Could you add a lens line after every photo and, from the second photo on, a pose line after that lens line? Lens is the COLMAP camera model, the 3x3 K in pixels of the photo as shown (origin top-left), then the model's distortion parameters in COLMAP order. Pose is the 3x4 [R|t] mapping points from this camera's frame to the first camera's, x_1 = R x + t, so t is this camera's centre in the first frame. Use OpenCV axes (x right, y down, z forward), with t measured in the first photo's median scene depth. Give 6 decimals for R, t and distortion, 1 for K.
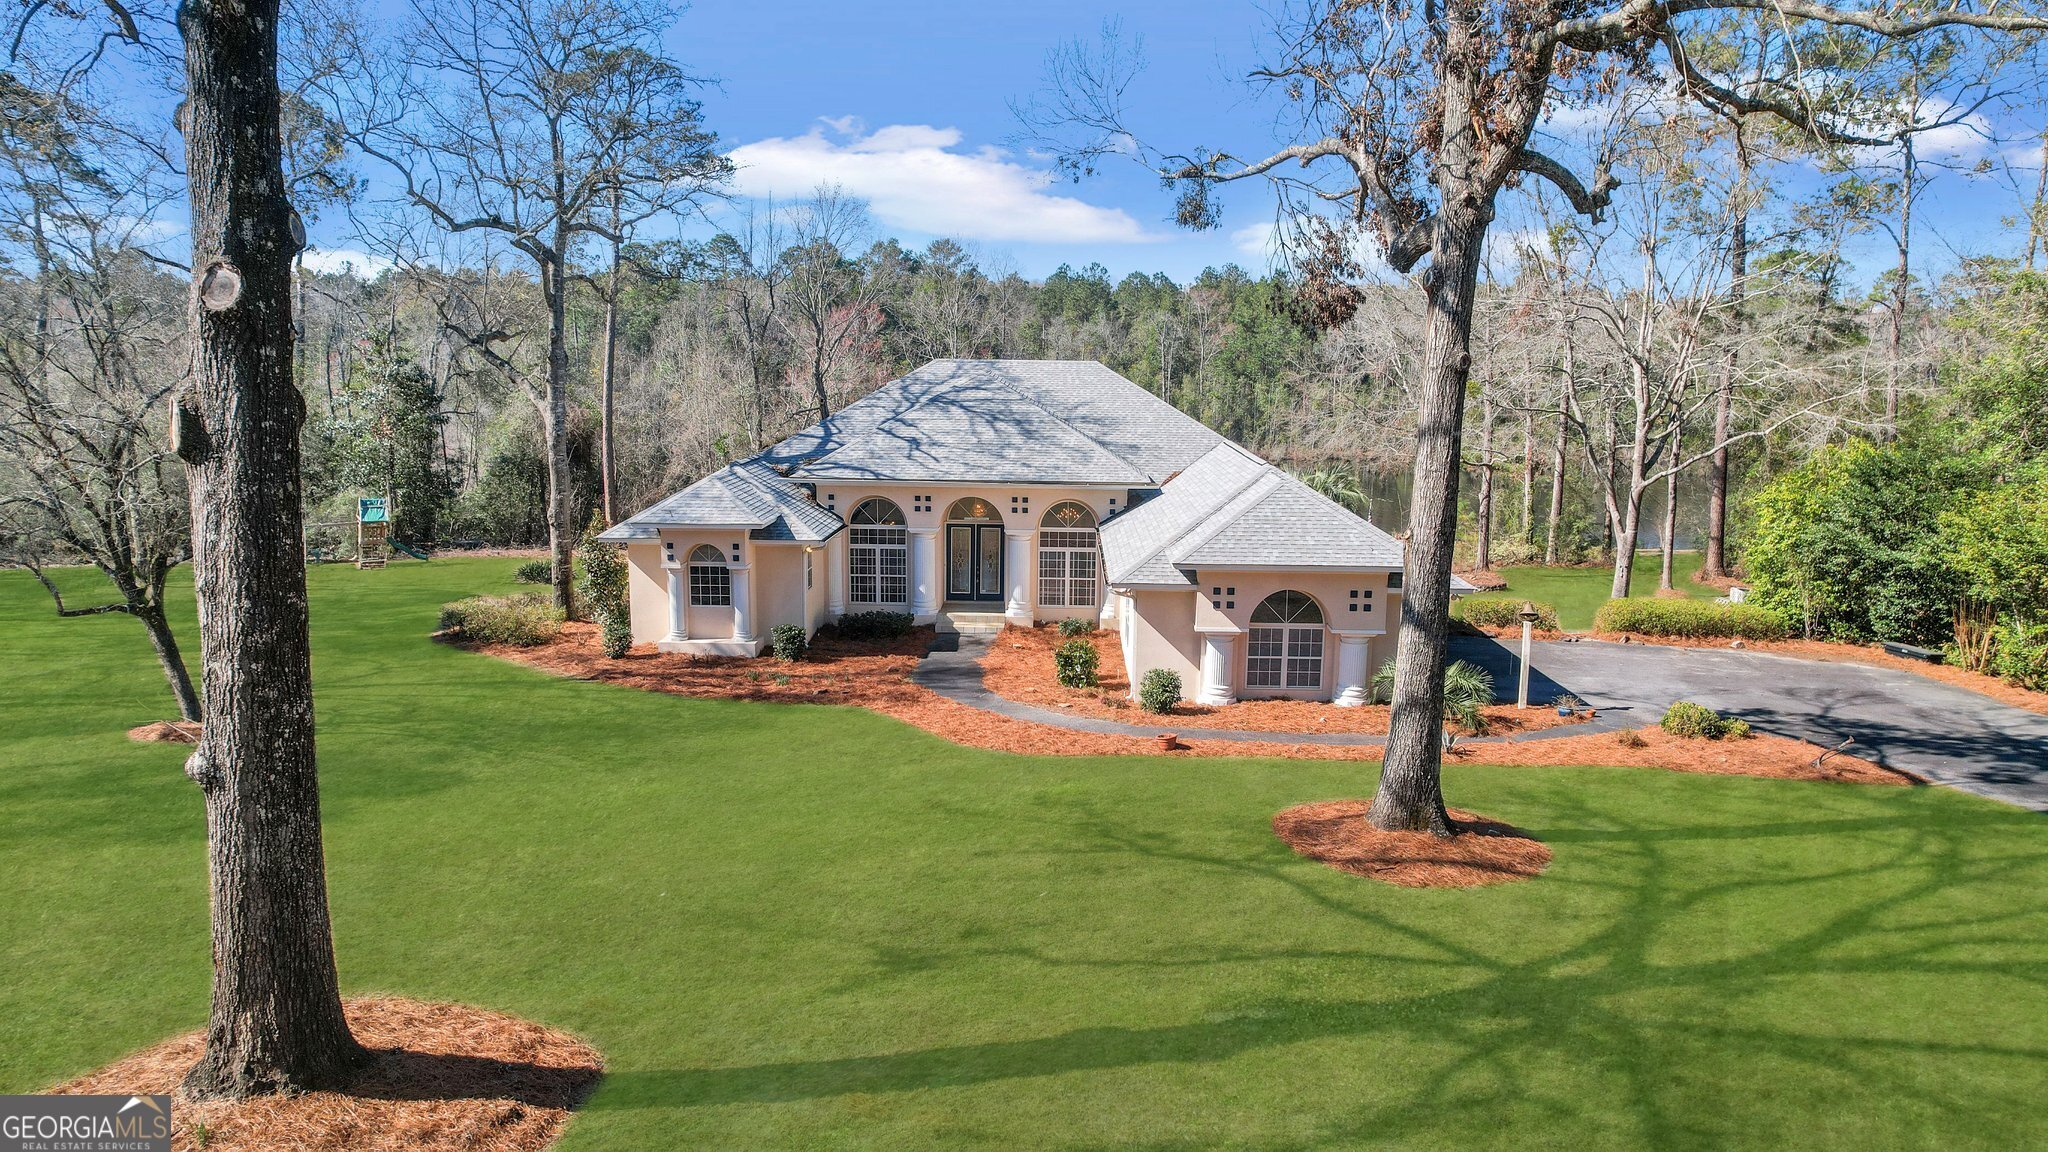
lens RADIAL K [[1311.9, 0, 1029.1], [0, 1311.9, 575.2], [0, 0, 1]] dist [-0.084694, 0.077941]
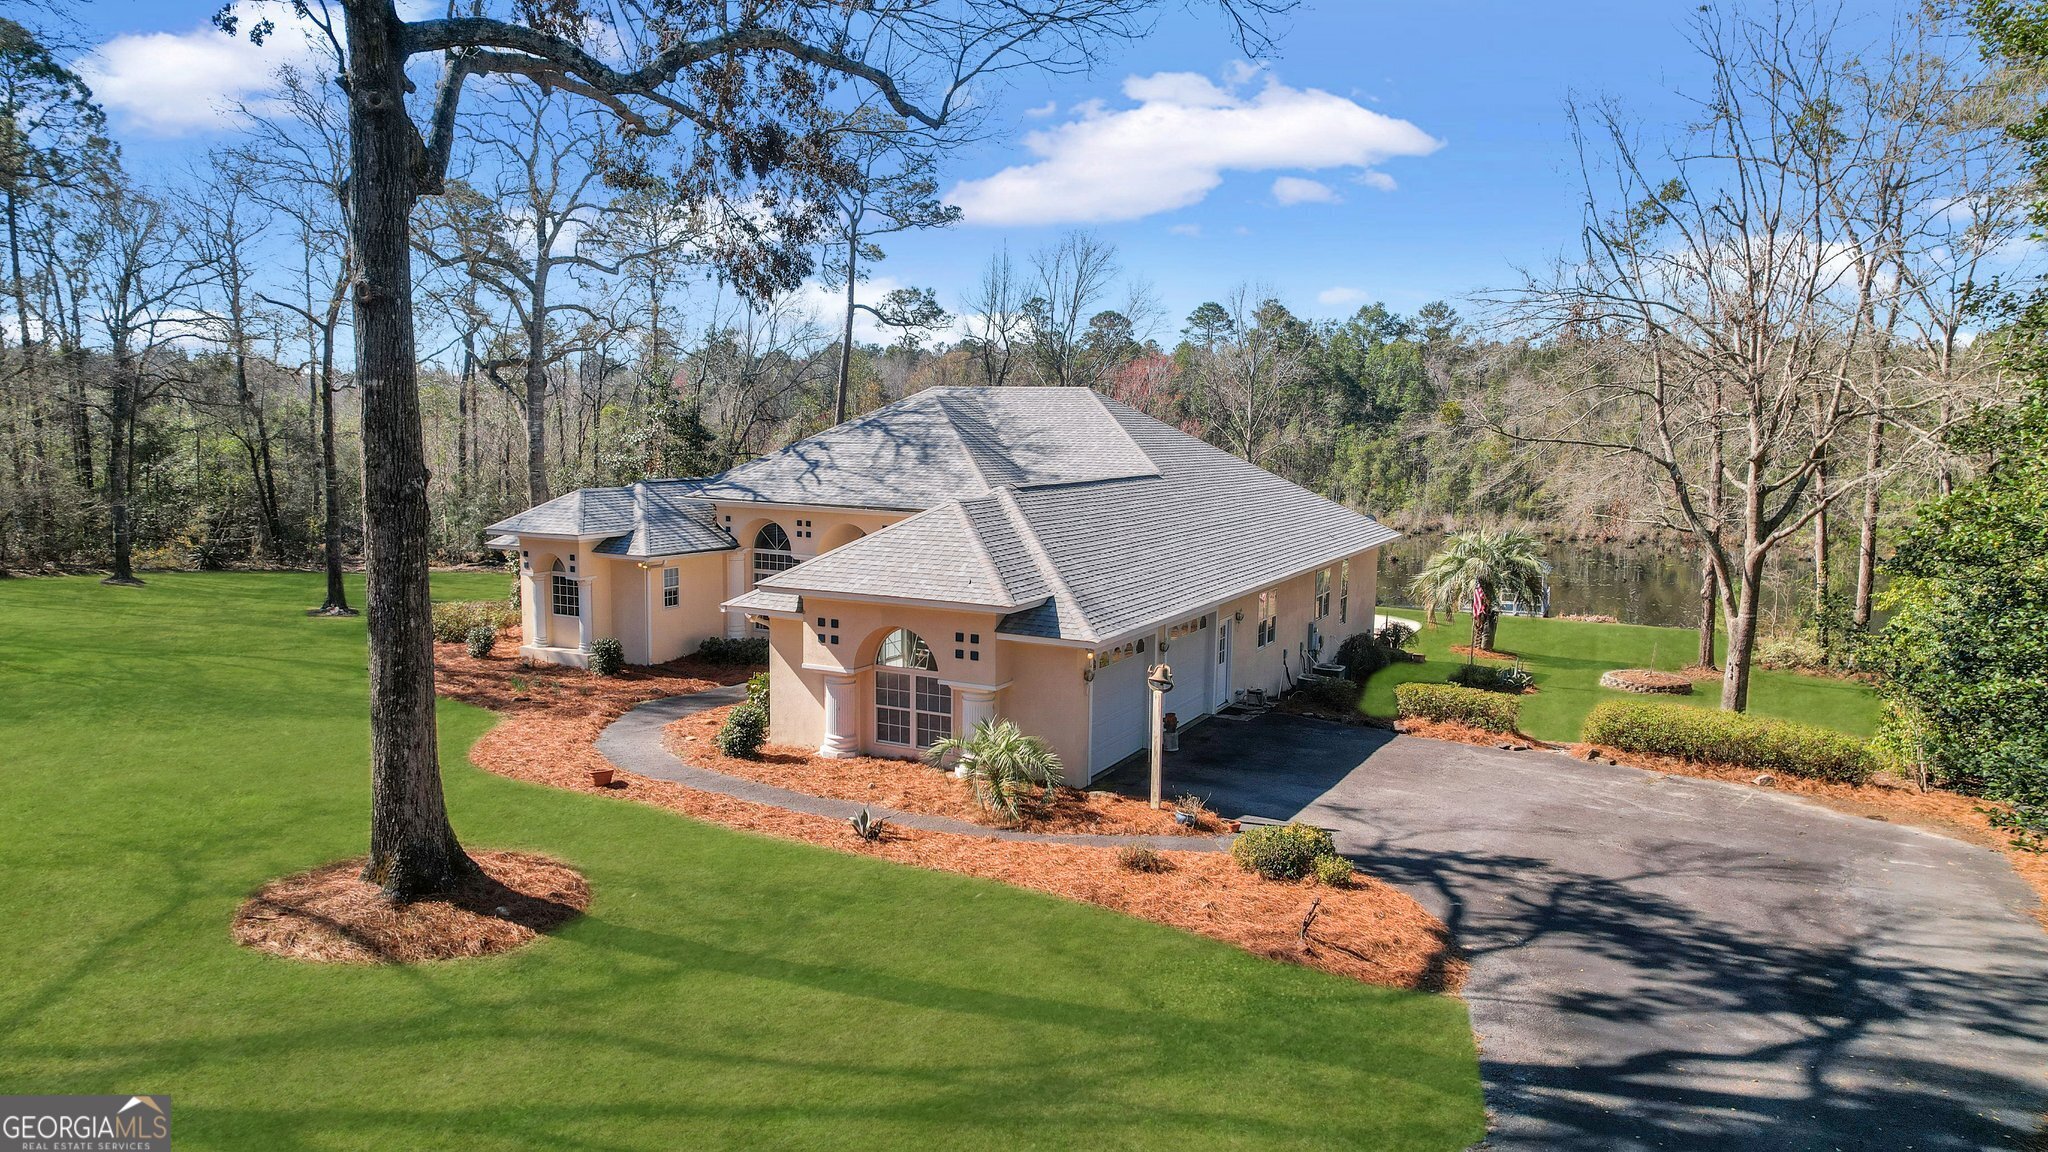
lens RADIAL K [[1311.9, 0, 1029.1], [0, 1311.9, 575.2], [0, 0, 1]] dist [-0.084694, 0.077941]
pose [[0.901726, 0.053202, -0.429023, 0.516231], [-0.077777, 0.996170, -0.039940, 0.004300], [0.425255, 0.069383, 0.902410, 0.233743]]
